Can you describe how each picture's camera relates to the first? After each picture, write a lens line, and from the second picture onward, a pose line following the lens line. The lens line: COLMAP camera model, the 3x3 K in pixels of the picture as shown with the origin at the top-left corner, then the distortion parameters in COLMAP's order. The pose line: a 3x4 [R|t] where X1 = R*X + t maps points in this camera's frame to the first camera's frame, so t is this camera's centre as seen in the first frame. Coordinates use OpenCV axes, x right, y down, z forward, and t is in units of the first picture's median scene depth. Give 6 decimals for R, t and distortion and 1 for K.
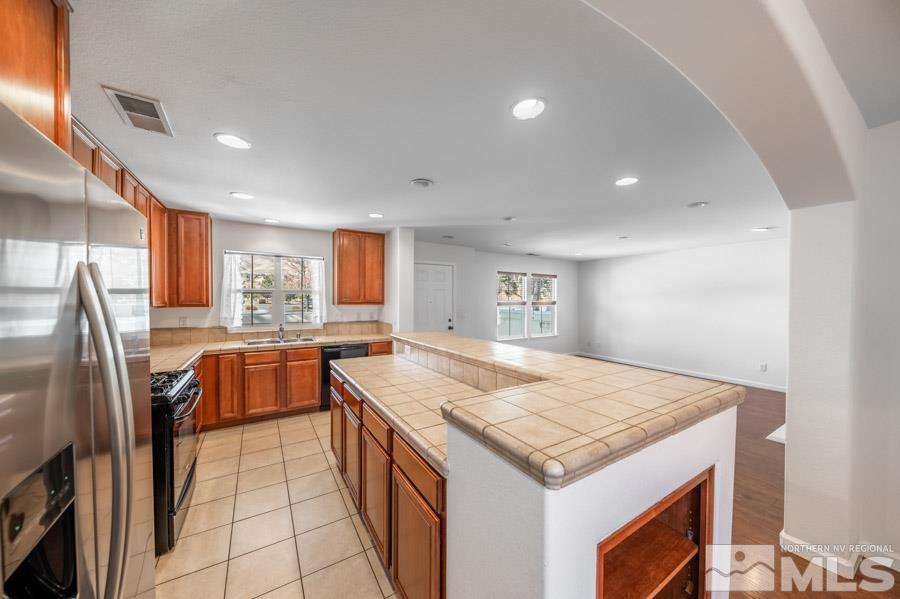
lens RADIAL K [[311.7, 0, 448.4], [0, 311.7, 303.0], [0, 0, 1]] dist [0.011521, -0.000068]
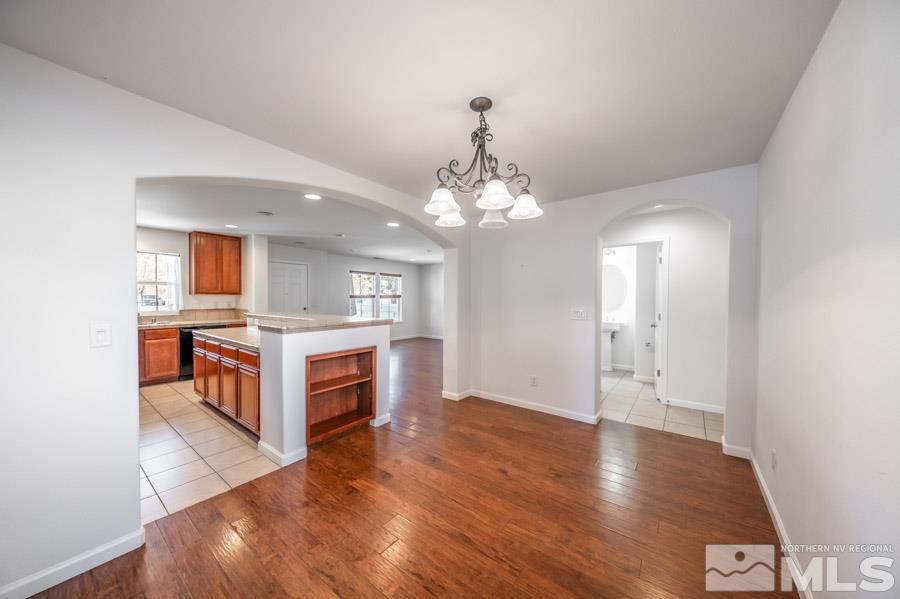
lens RADIAL K [[311.7, 0, 449.5], [0, 311.7, 302.5], [0, 0, 1]] dist [0.011521, -0.000068]
pose [[0.934582, -0.004174, 0.355724, 0.125255], [0.002628, 0.999985, 0.004829, 0.032431], [-0.355739, -0.003578, 0.934579, -0.460596]]
